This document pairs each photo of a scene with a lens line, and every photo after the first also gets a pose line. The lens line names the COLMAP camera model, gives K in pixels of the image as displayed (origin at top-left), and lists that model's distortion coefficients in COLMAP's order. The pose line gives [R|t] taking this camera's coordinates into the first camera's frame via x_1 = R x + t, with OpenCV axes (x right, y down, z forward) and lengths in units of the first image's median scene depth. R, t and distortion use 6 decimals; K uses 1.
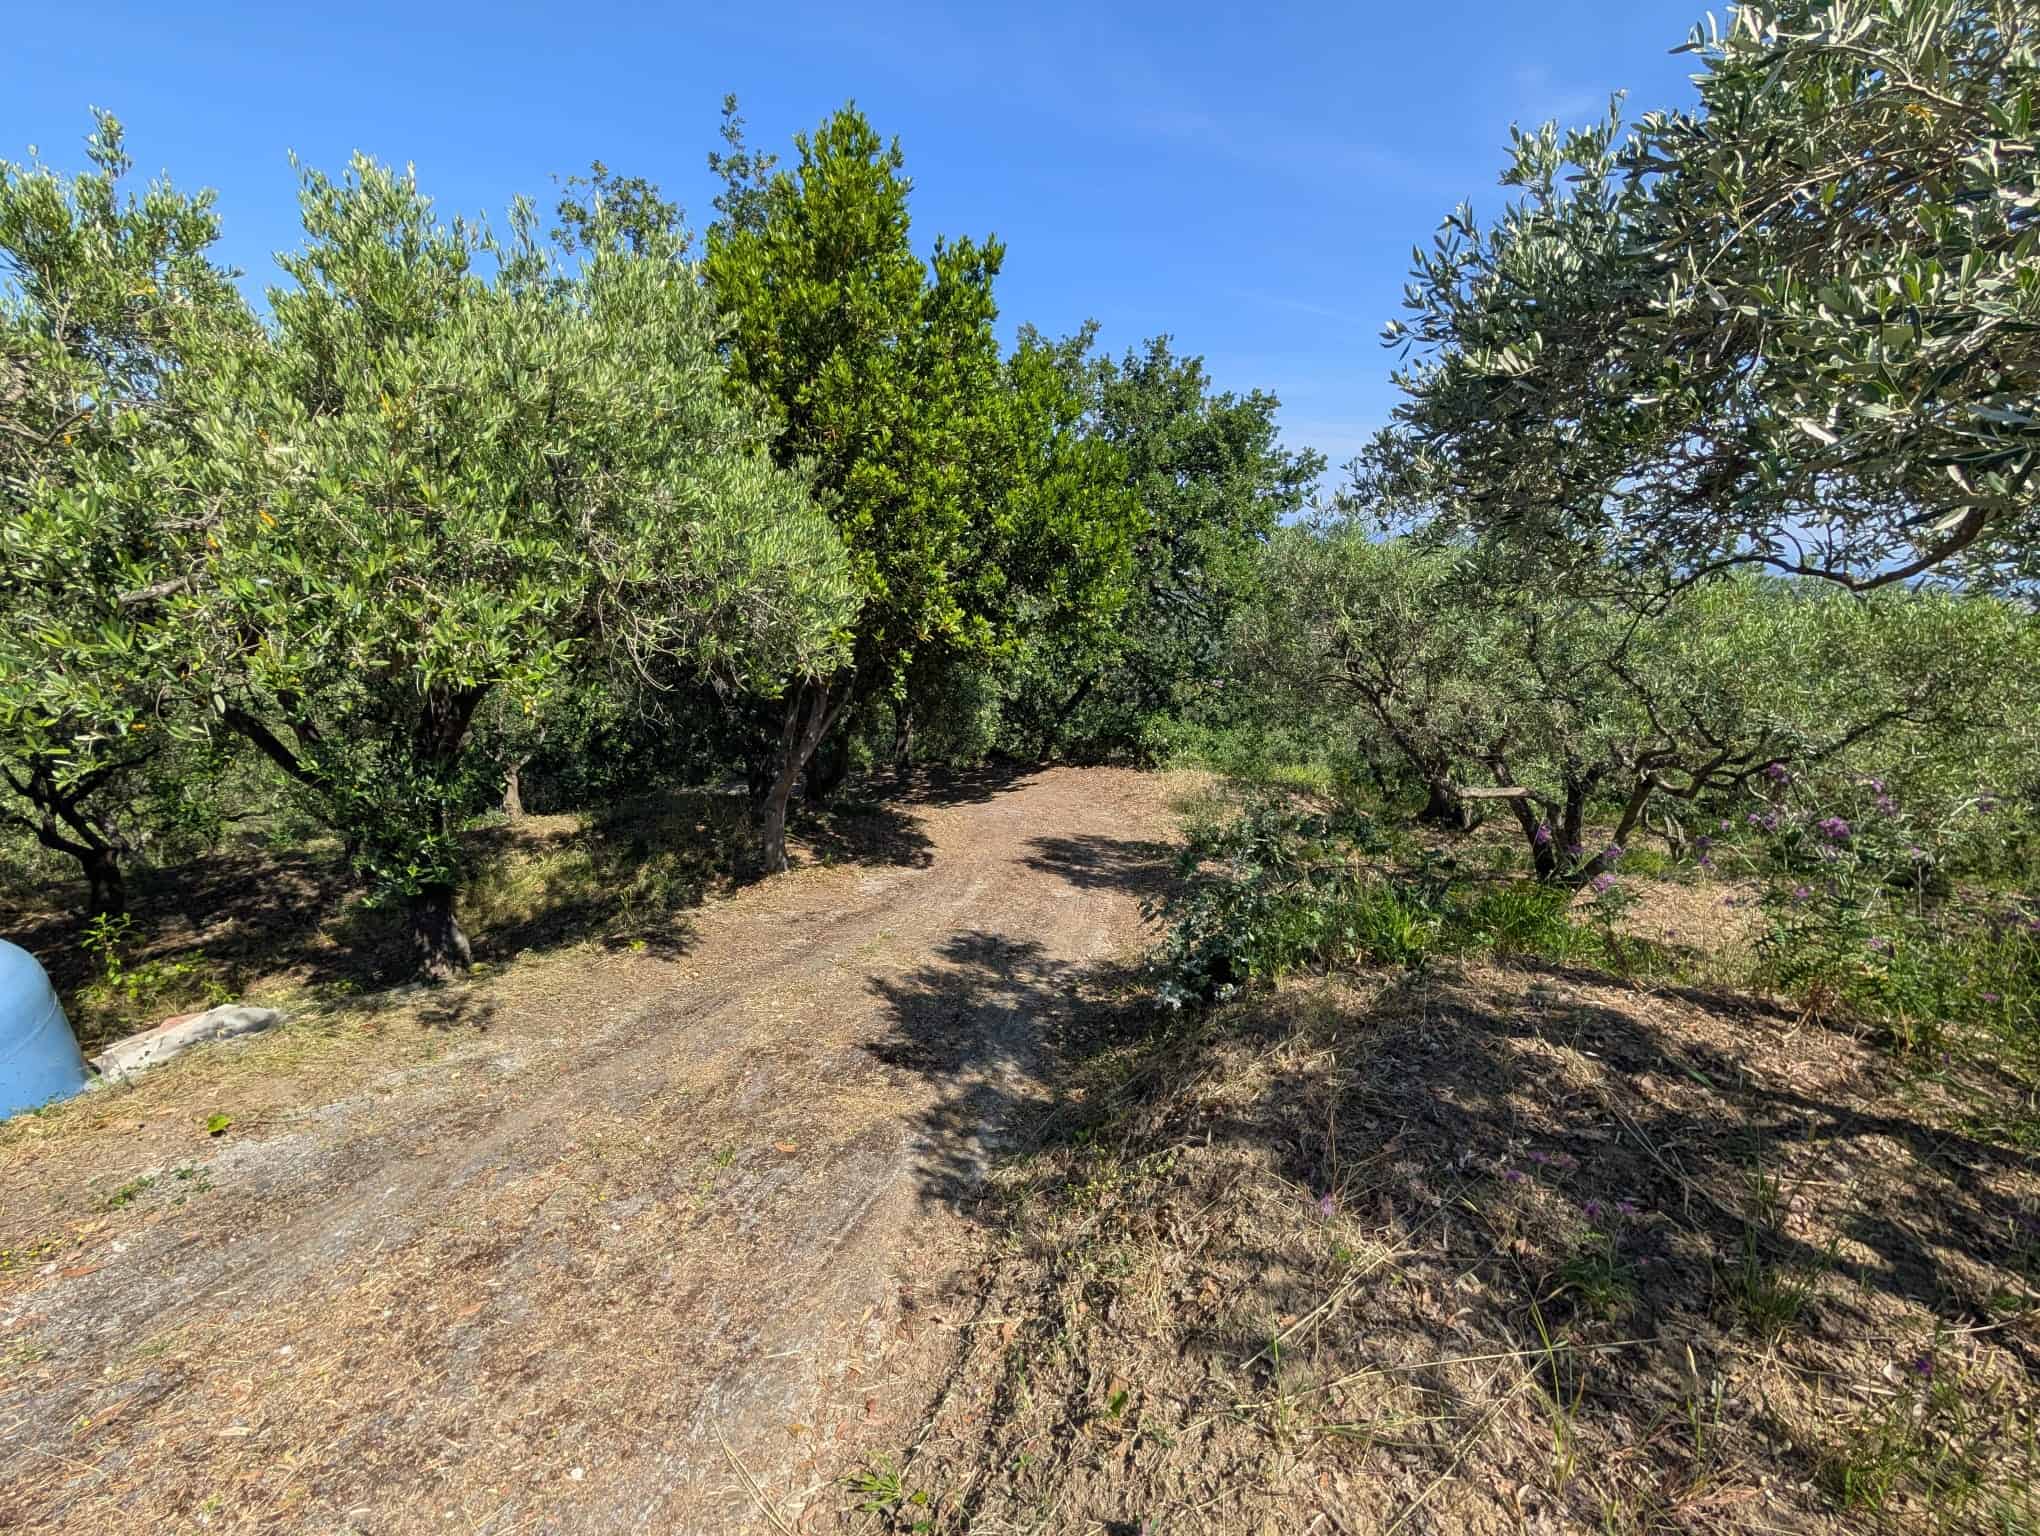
lens RADIAL K [[771.8, 0, 1030.8], [0, 771.8, 773.5], [0, 0, 1]] dist [0.001009, -0.000161]
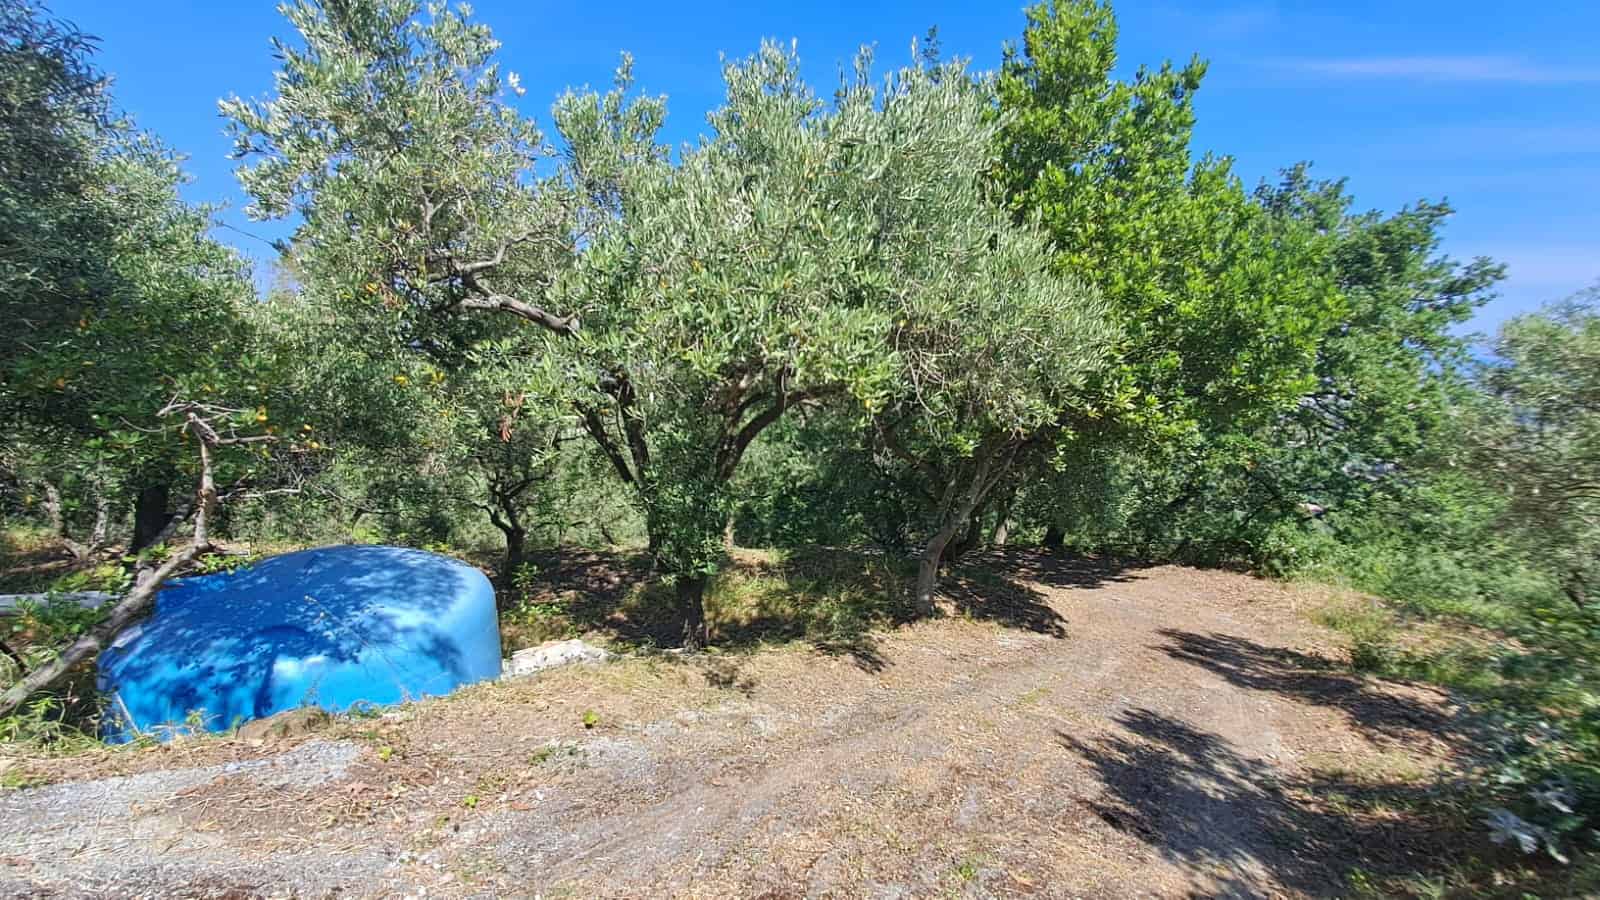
lens RADIAL K [[639.3, 0, 808.6], [0, 639.3, 470.0], [0, 0, 1]] dist [-0.009319, 0.000909]
pose [[0.909010, 0.054138, -0.413242, -0.122654], [-0.114356, 0.985872, -0.122391, 0.052610], [0.400778, 0.158512, 0.902359, 0.044920]]
